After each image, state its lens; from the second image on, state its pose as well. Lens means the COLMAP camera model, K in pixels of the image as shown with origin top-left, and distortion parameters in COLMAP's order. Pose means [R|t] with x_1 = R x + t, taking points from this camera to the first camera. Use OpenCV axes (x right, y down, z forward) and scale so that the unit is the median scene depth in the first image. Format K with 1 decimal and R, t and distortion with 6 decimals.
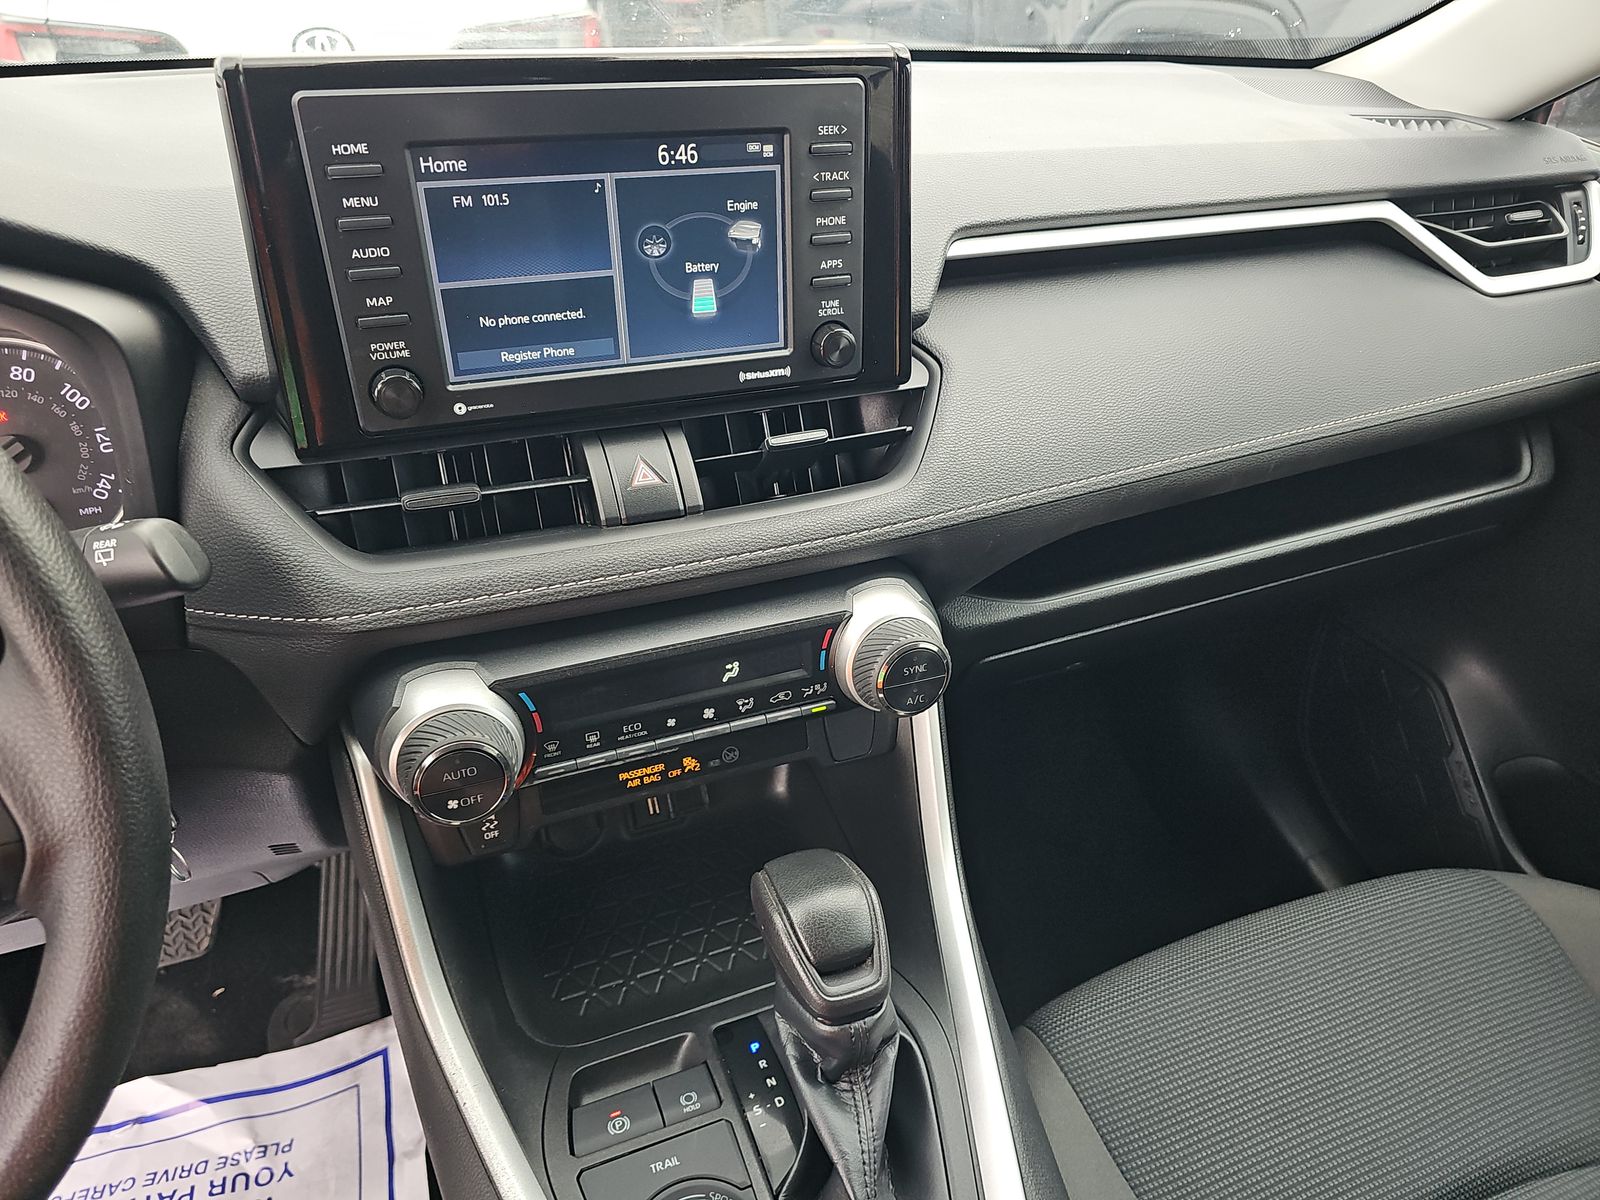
lens RADIAL K [[1082.8, 0, 800.0], [0, 1082.8, 600.0], [0, 0, 1]] dist [0.000323, -0.001953]
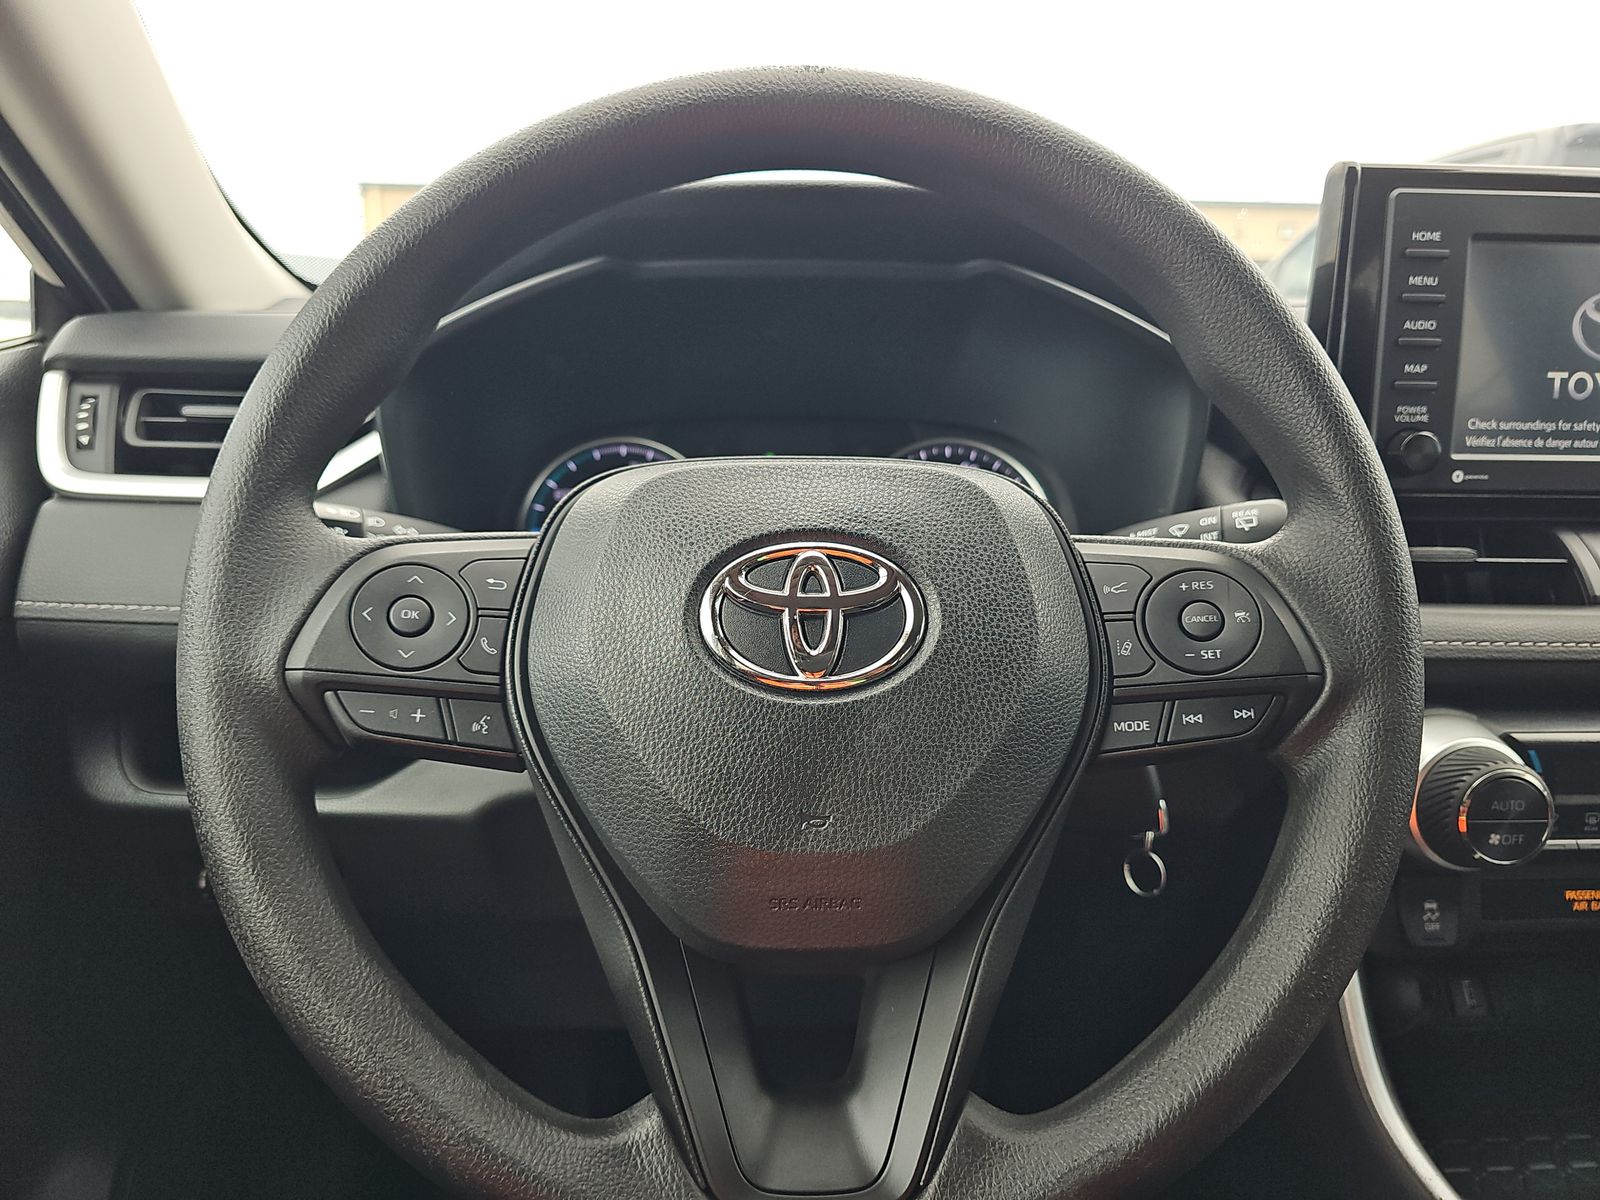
lens RADIAL K [[1082.8, 0, 800.0], [0, 1082.8, 600.0], [0, 0, 1]] dist [0.000323, -0.001953]
pose [[0.948324, 0.065602, -0.310447, -0.566784], [-0.166113, 0.936249, -0.309586, 0.355661], [0.270346, 0.345157, 0.898766, -0.075000]]
